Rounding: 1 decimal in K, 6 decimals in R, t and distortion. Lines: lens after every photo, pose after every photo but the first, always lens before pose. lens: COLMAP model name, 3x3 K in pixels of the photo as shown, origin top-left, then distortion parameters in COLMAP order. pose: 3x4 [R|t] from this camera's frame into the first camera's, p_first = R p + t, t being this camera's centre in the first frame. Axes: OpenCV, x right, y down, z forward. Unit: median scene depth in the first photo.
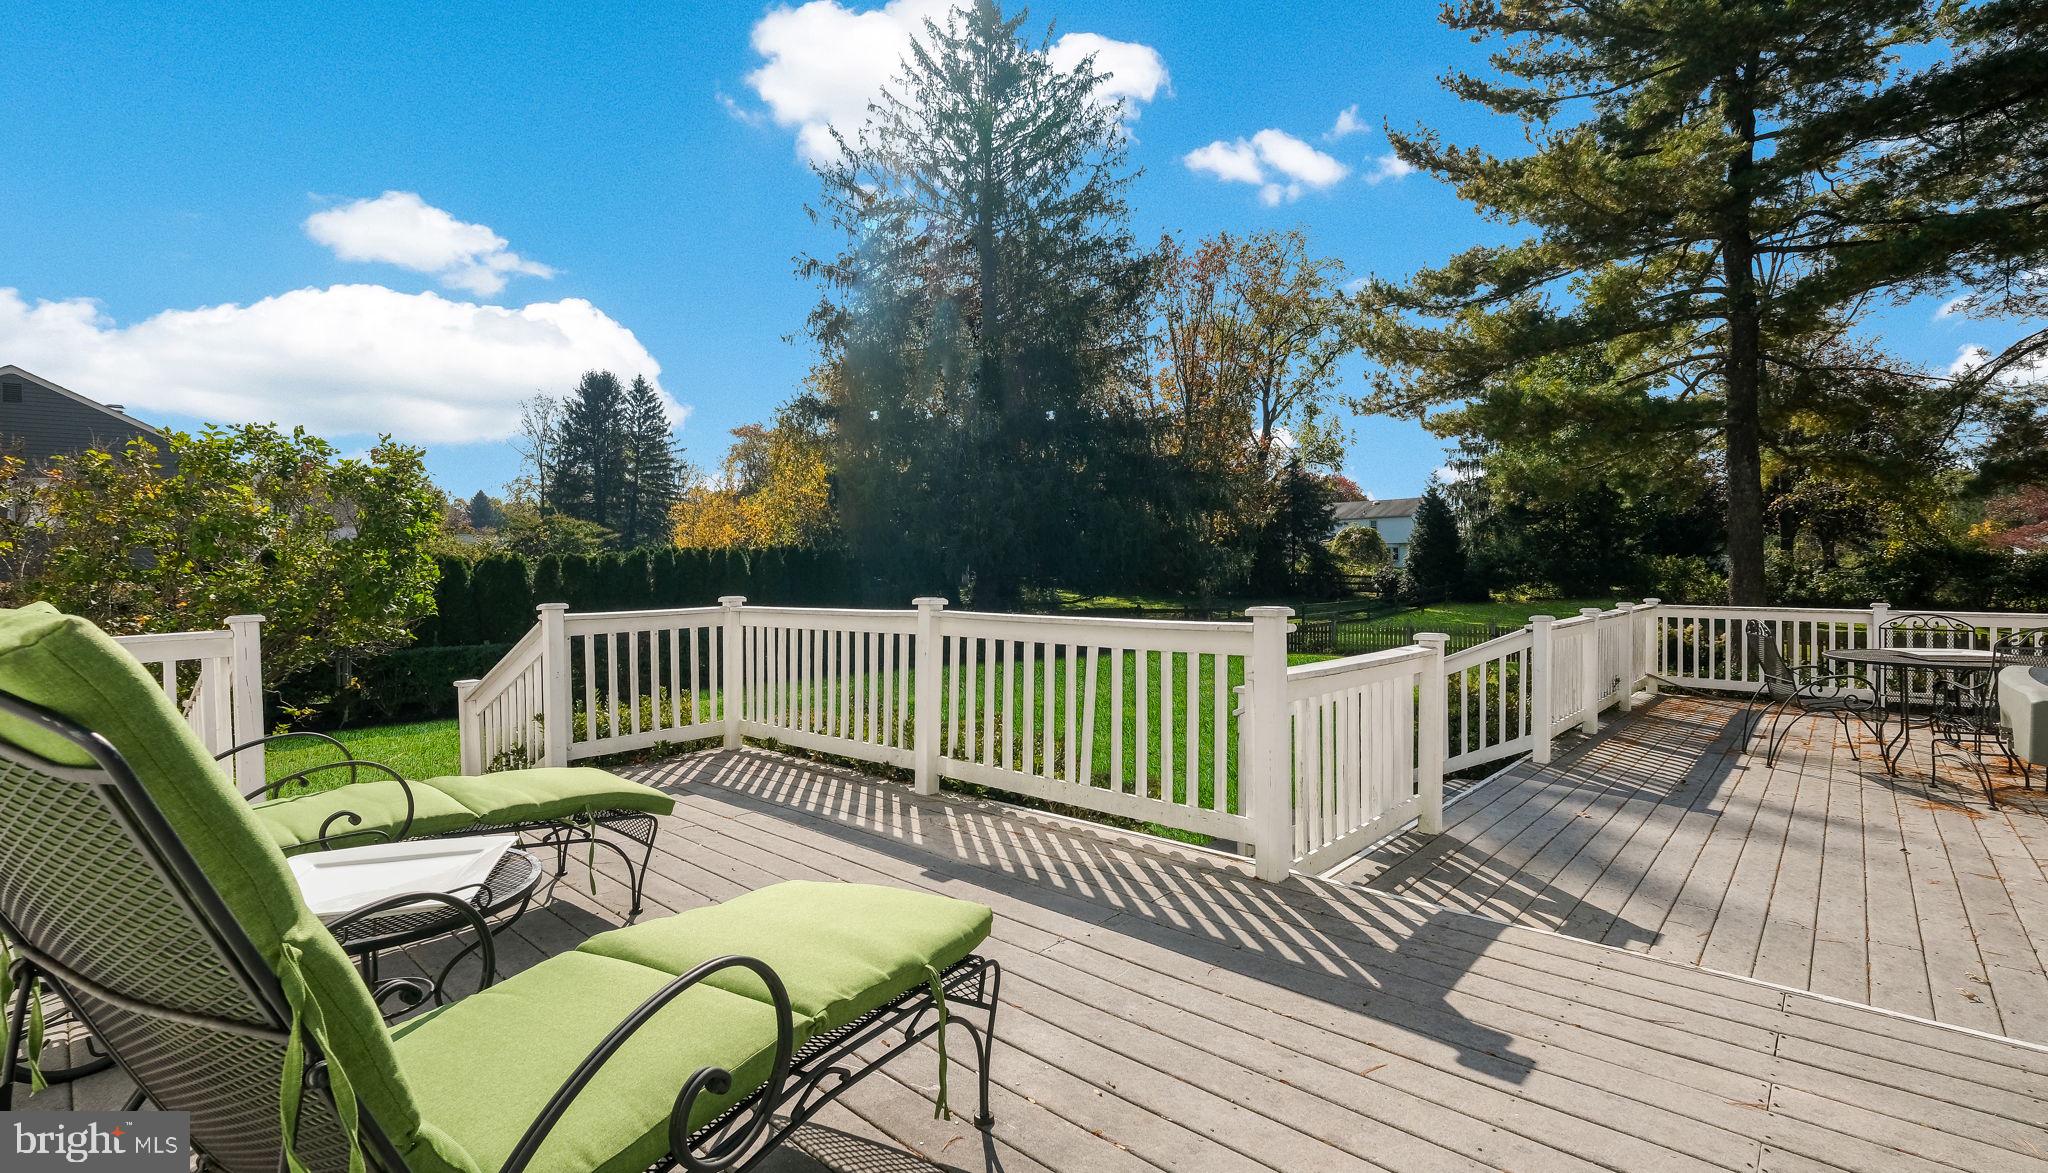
lens RADIAL K [[912.4, 0, 1021.4], [0, 912.4, 571.7], [0, 0, 1]] dist [-0.001645, 0.000296]
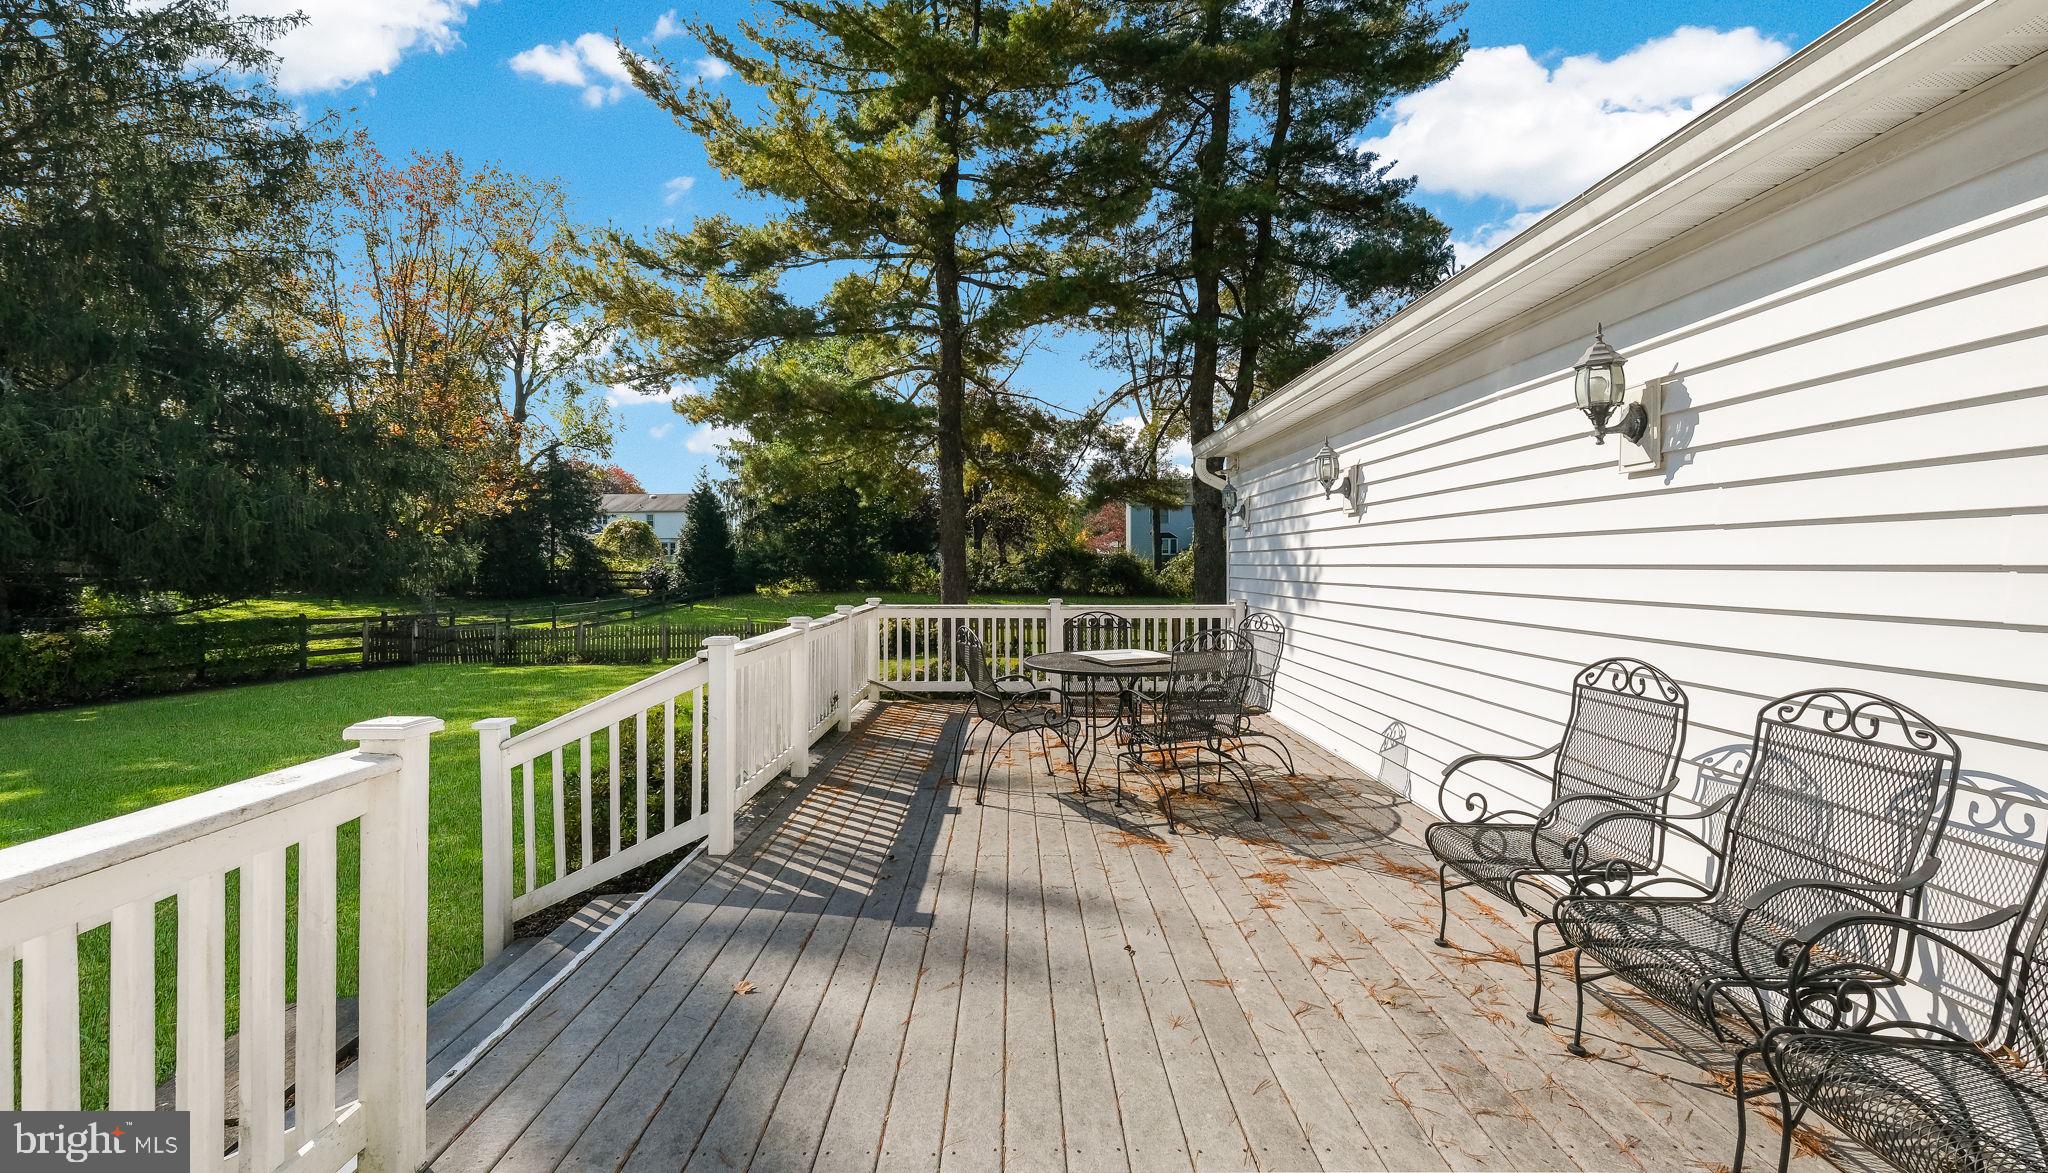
lens RADIAL K [[912.4, 0, 1021.4], [0, 912.4, 571.7], [0, 0, 1]] dist [-0.001645, 0.000296]
pose [[0.732970, -0.005383, 0.680240, 0.082076], [0.001911, 0.999981, 0.005855, -0.000930], [-0.680258, -0.002991, 0.732966, 0.105500]]
